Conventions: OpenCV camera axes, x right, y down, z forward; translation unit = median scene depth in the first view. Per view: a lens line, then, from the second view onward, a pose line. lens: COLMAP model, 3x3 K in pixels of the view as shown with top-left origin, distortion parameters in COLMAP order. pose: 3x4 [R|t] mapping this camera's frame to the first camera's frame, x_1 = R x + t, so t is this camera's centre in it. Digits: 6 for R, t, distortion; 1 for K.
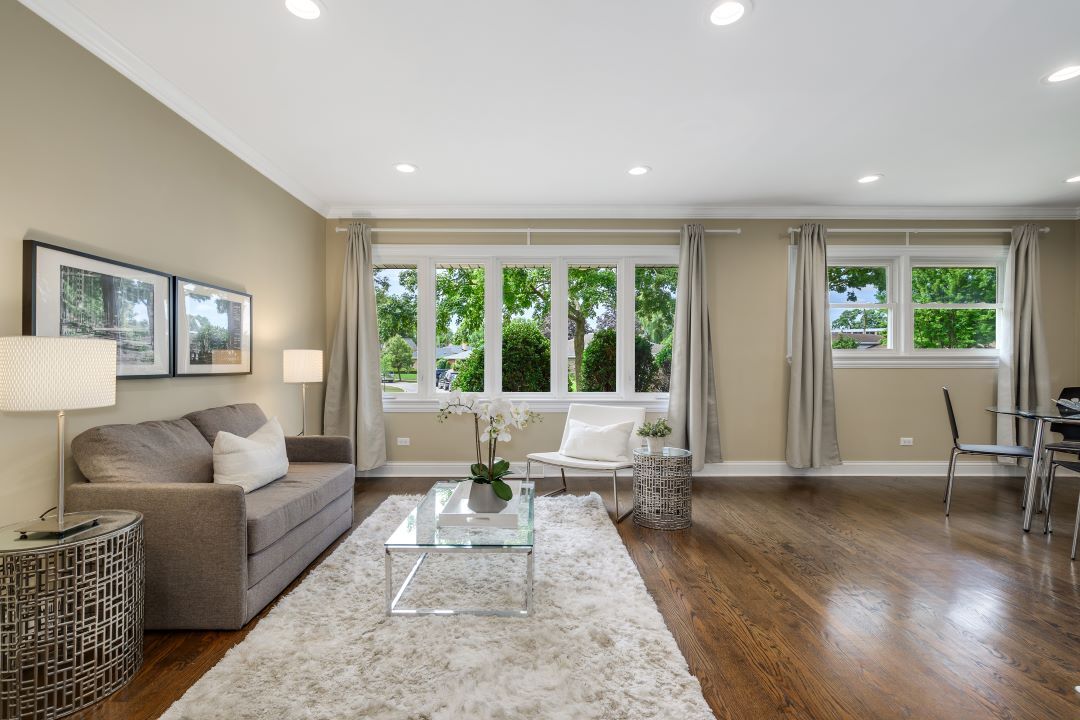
lens RADIAL K [[511.5, 0, 534.4], [0, 511.5, 358.0], [0, 0, 1]] dist [-0.000879, 0.000630]
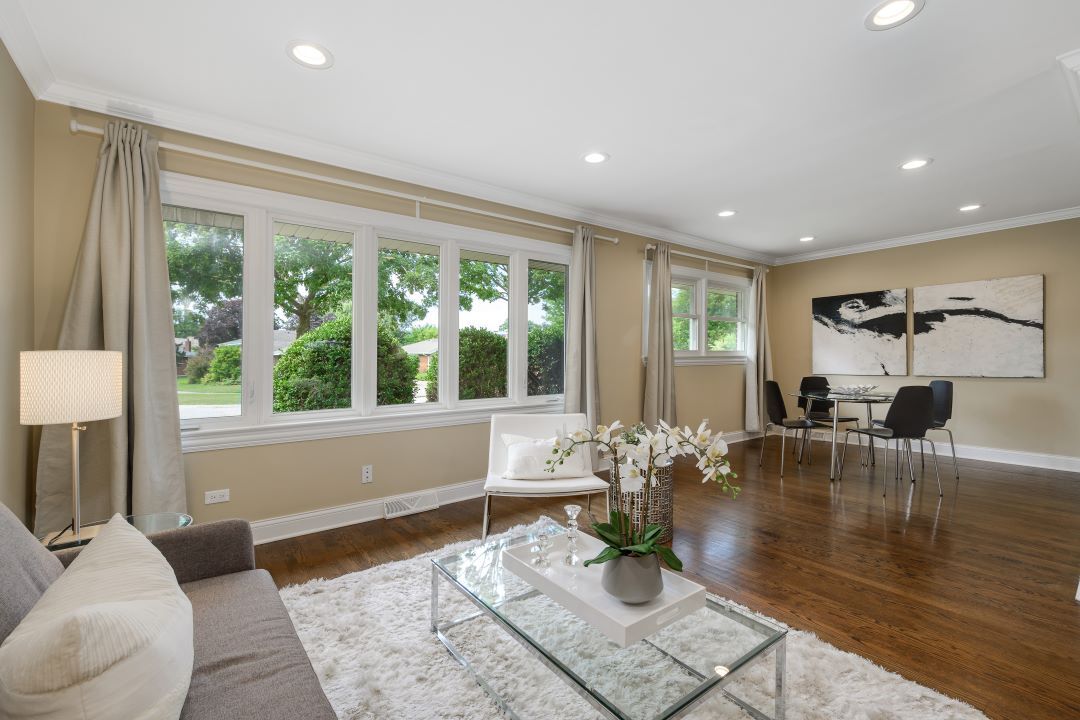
lens RADIAL K [[467.1, 0, 556.0], [0, 467.1, 356.2], [0, 0, 1]] dist [0.001894, 0.000246]
pose [[0.785654, -0.005380, 0.618643, -0.314911], [0.003575, 0.999985, 0.004155, -0.010159], [-0.618656, -0.001053, 0.785661, 0.325403]]
